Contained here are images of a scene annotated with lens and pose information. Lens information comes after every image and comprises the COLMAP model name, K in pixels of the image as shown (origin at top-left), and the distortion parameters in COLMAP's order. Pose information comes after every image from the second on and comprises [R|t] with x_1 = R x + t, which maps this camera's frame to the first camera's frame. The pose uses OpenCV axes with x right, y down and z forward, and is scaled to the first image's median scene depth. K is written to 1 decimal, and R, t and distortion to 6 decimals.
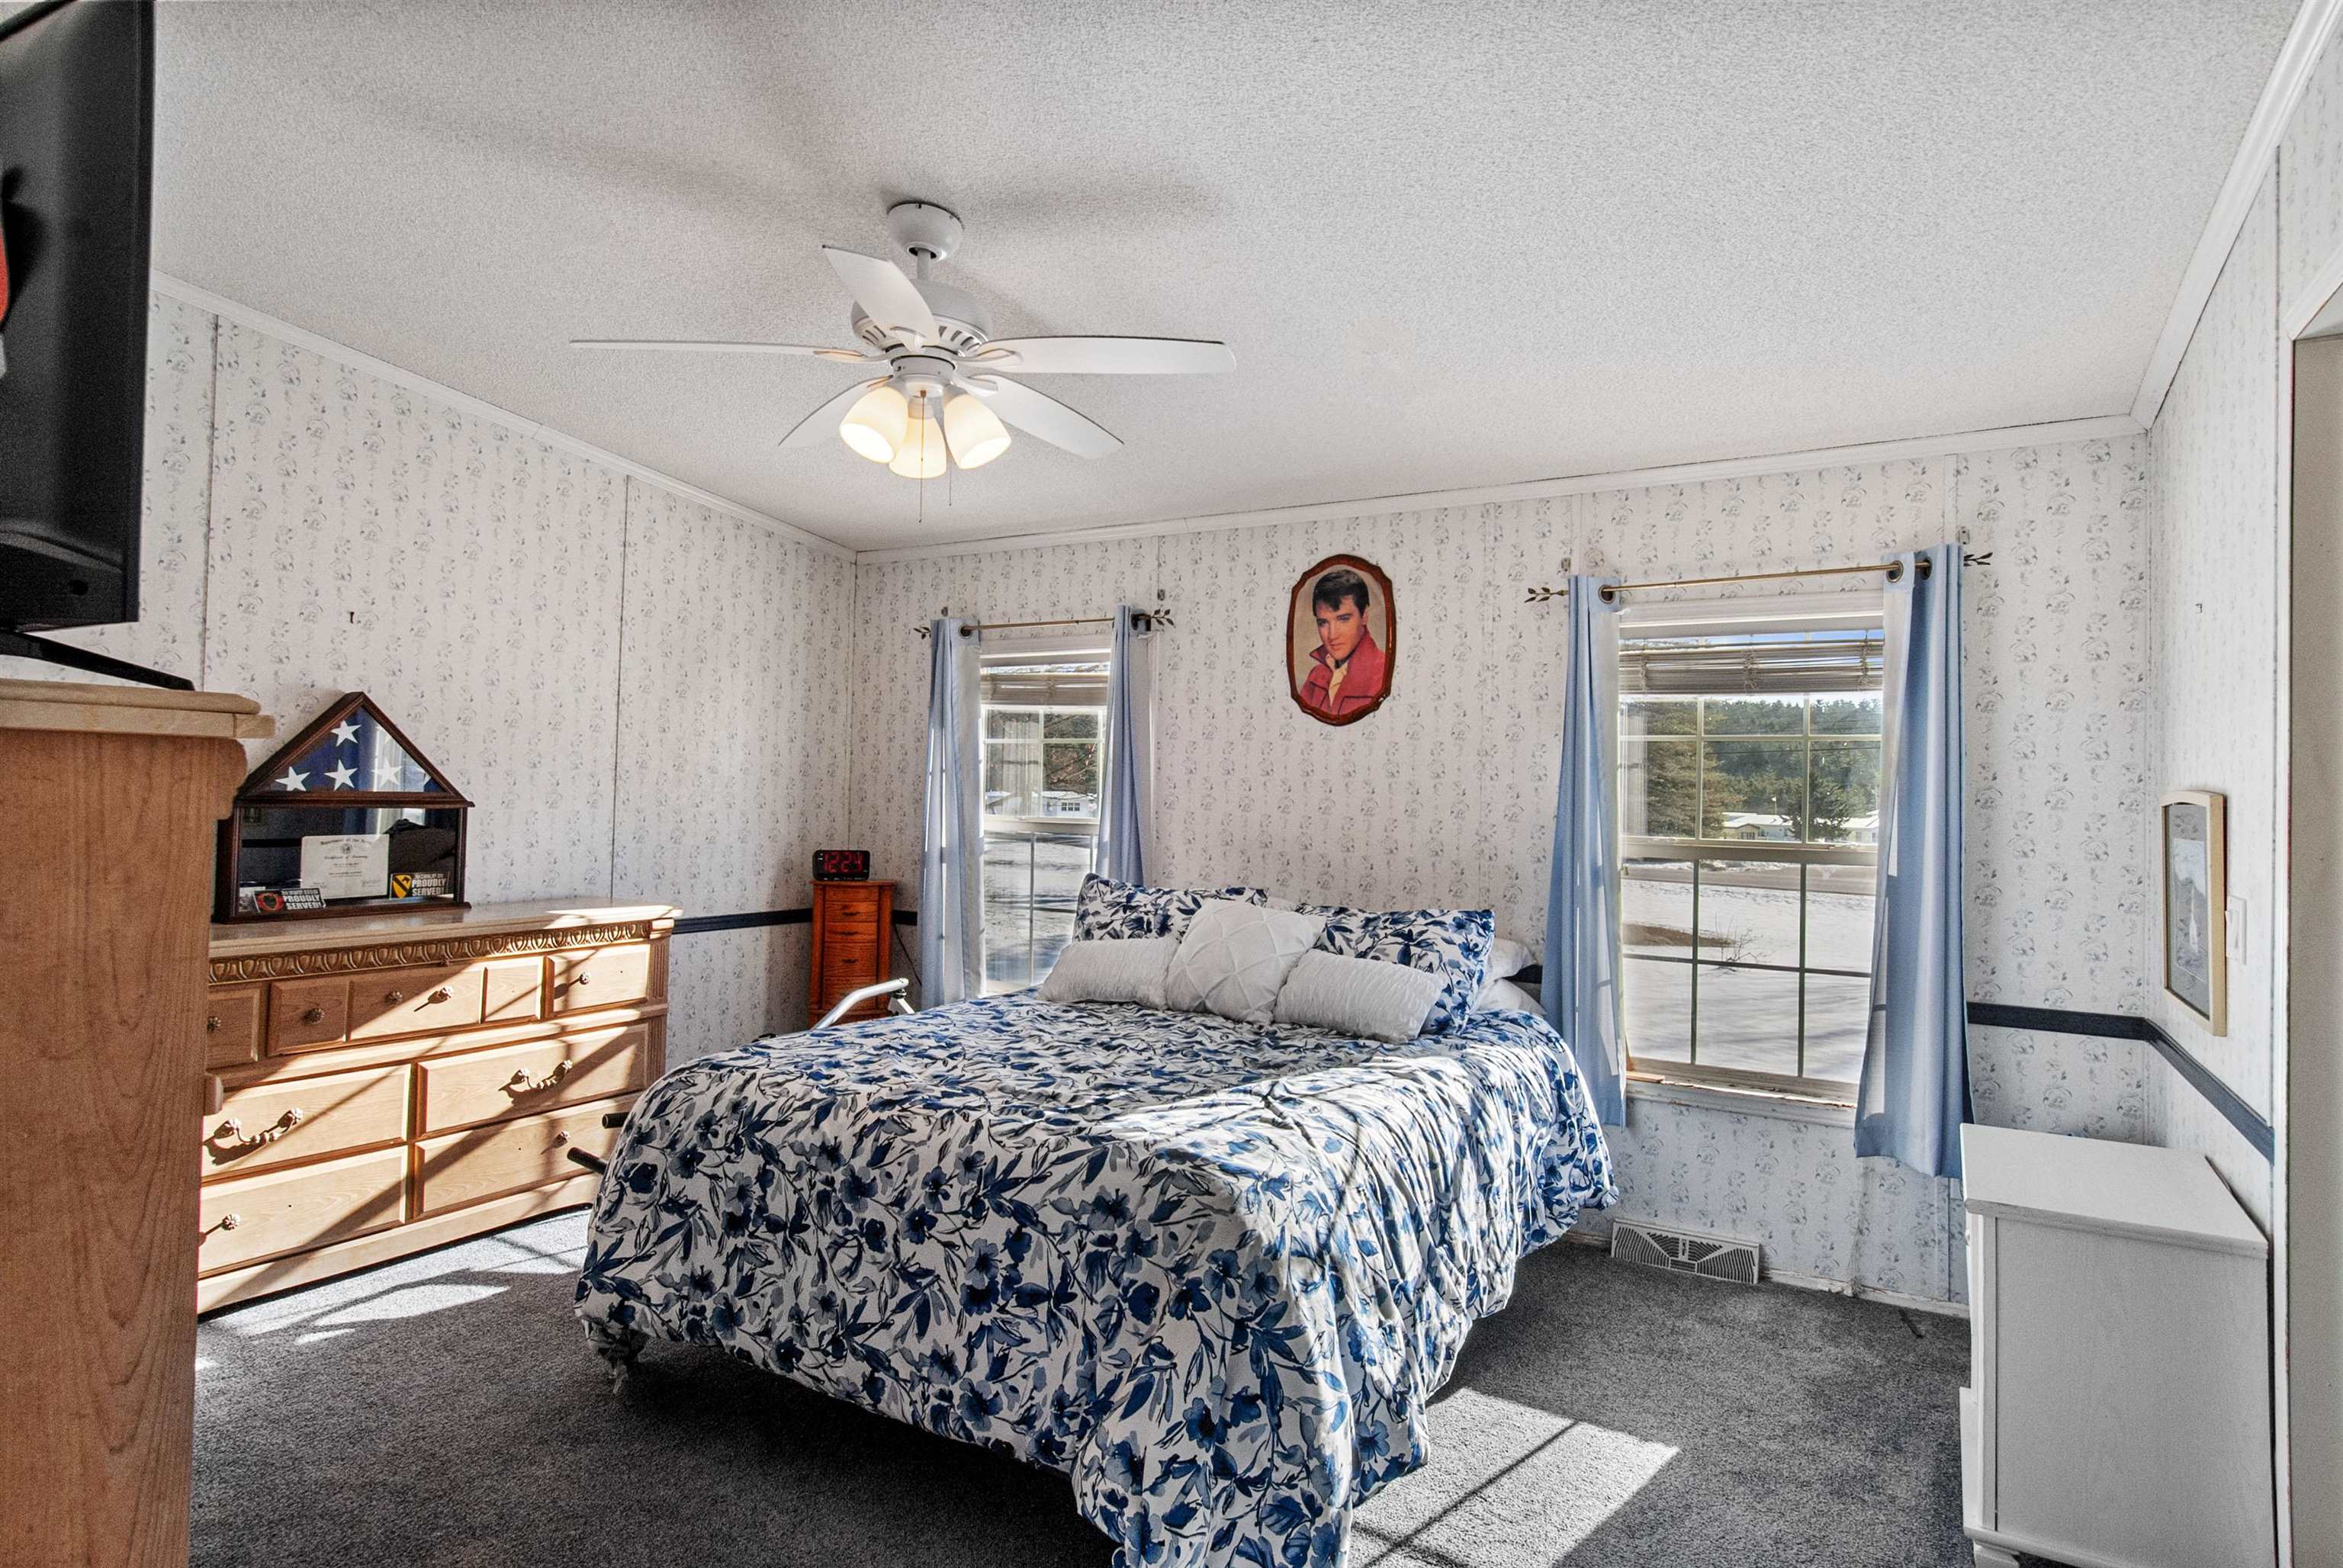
lens RADIAL K [[1264.0, 0, 1158.5], [0, 1264.0, 781.4], [0, 0, 1]] dist [-0.004165, -0.002043]
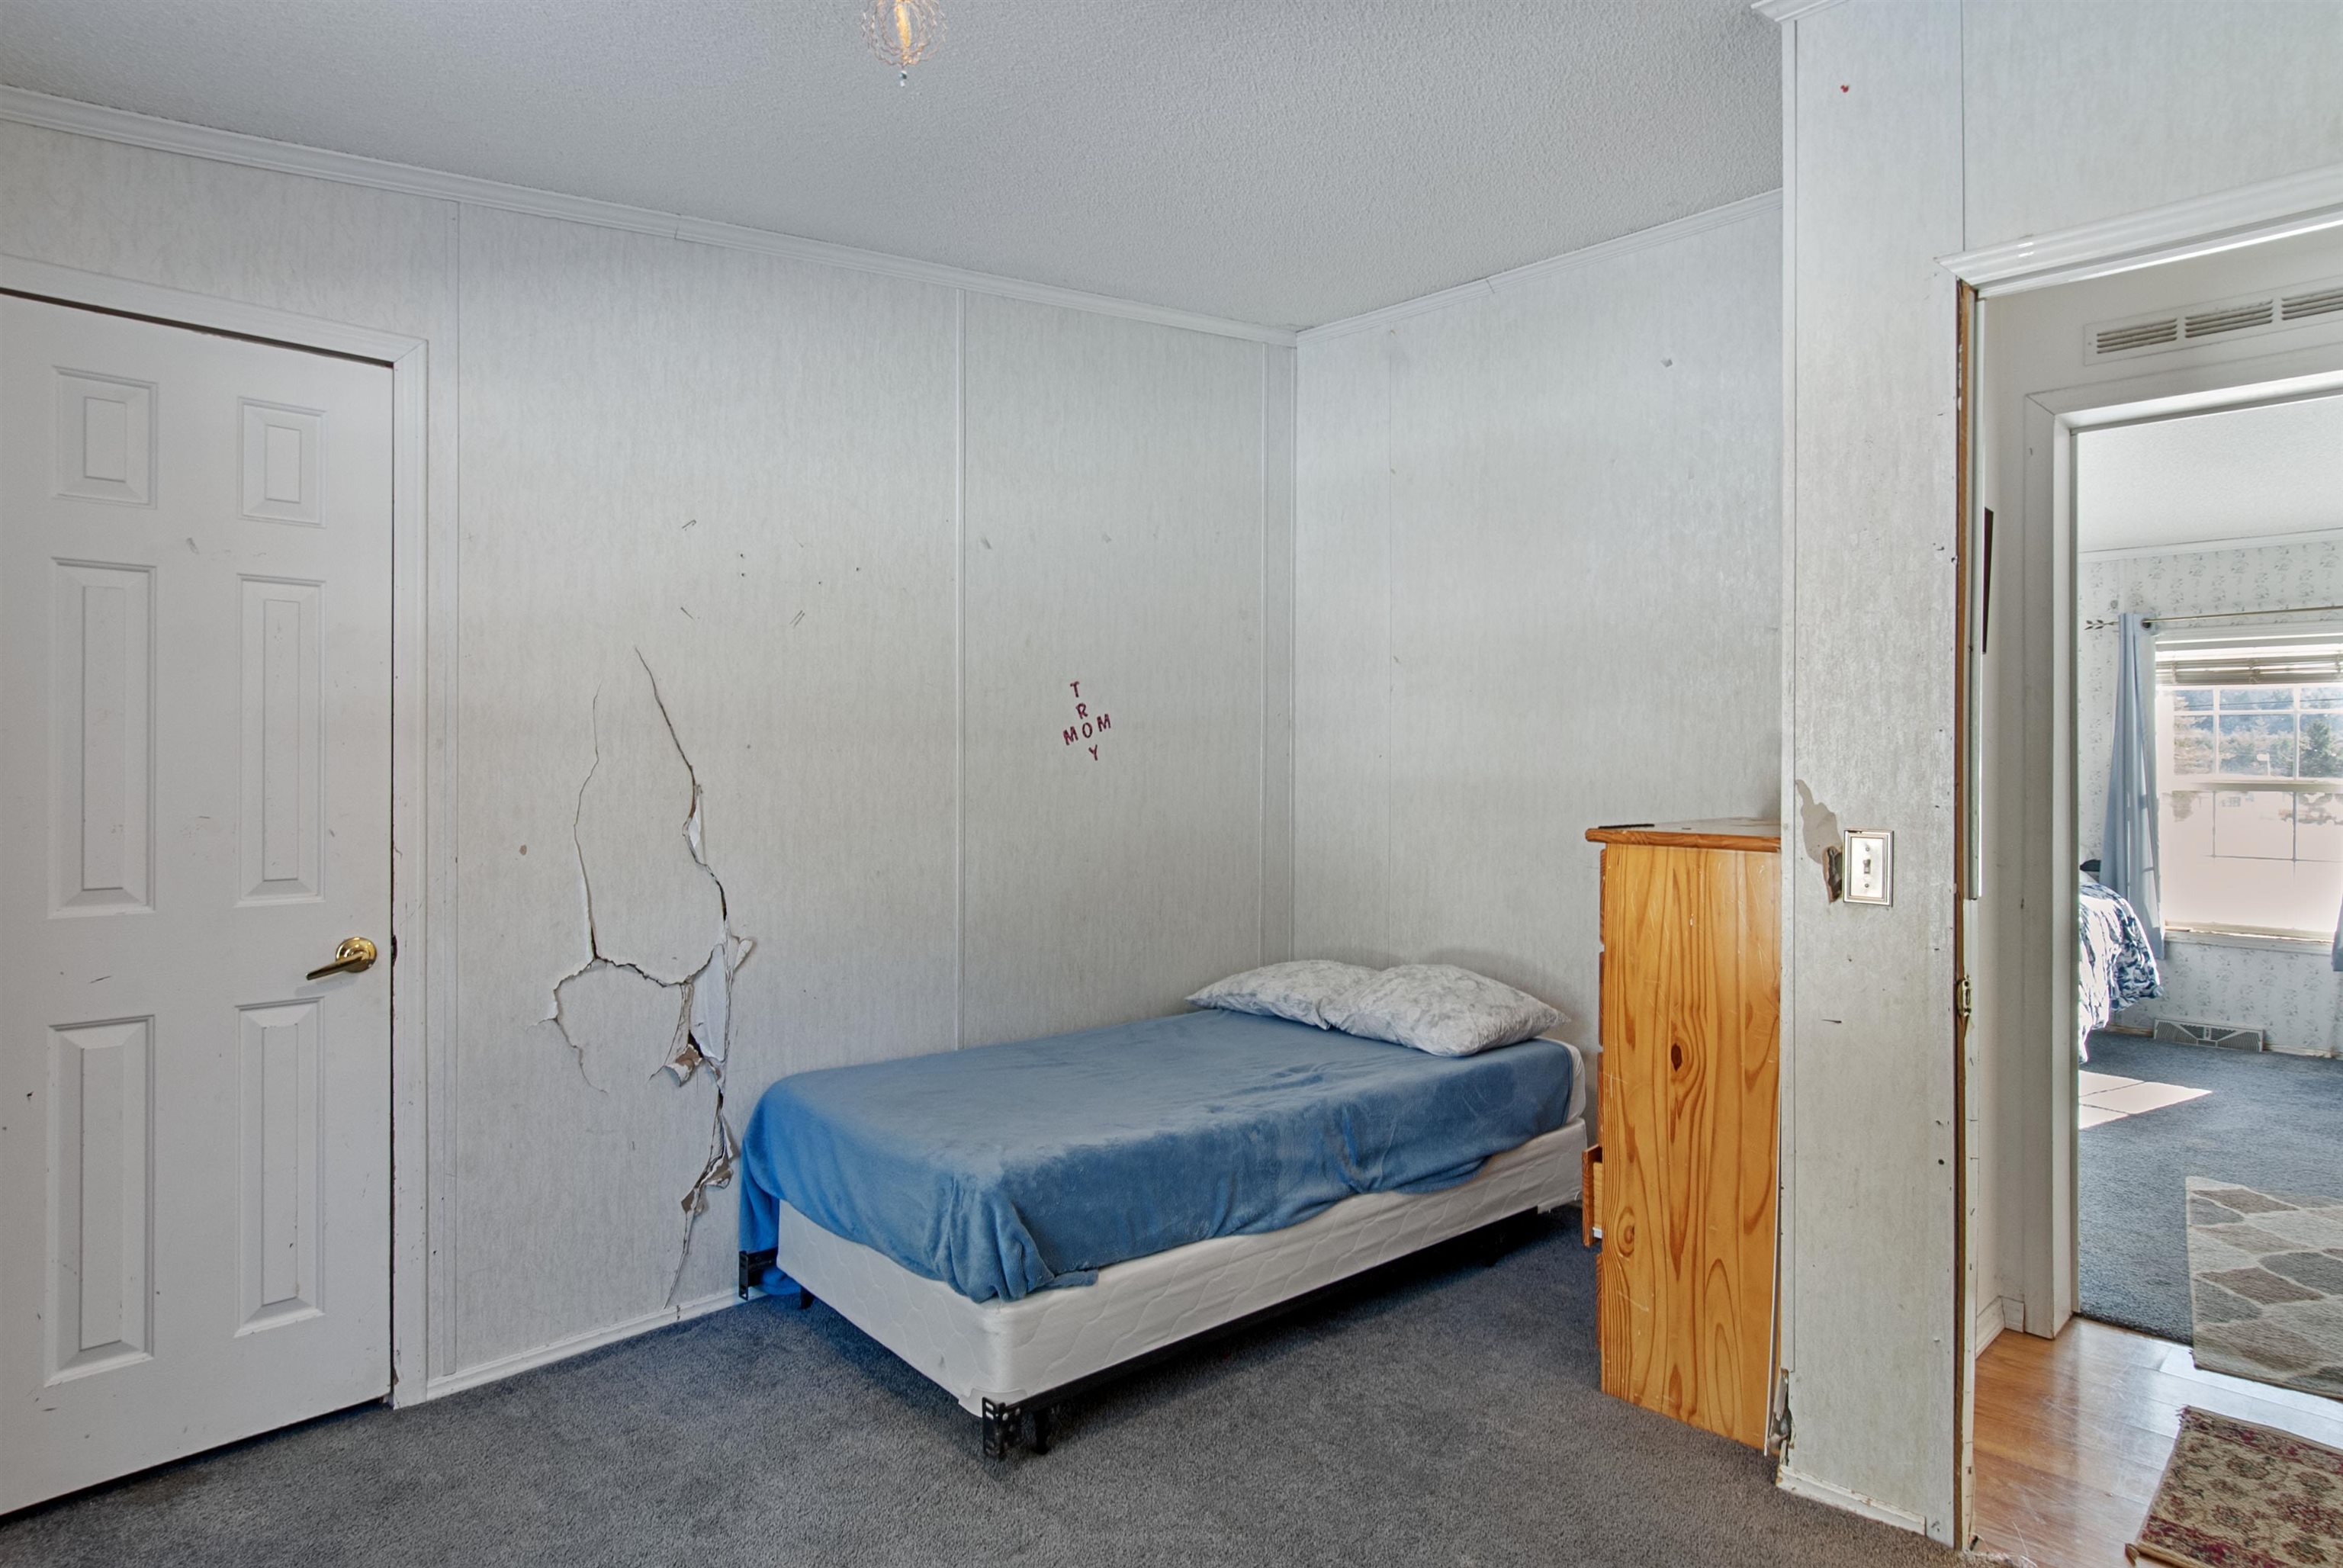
lens RADIAL K [[1264.0, 0, 1187.5], [0, 1264.0, 766.4], [0, 0, 1]] dist [-0.004165, -0.002043]
pose [[0.967656, -0.012024, -0.251988, -0.441394], [0.015143, 0.999831, 0.010443, -0.005510], [0.251820, -0.013922, 0.967674, -0.891002]]
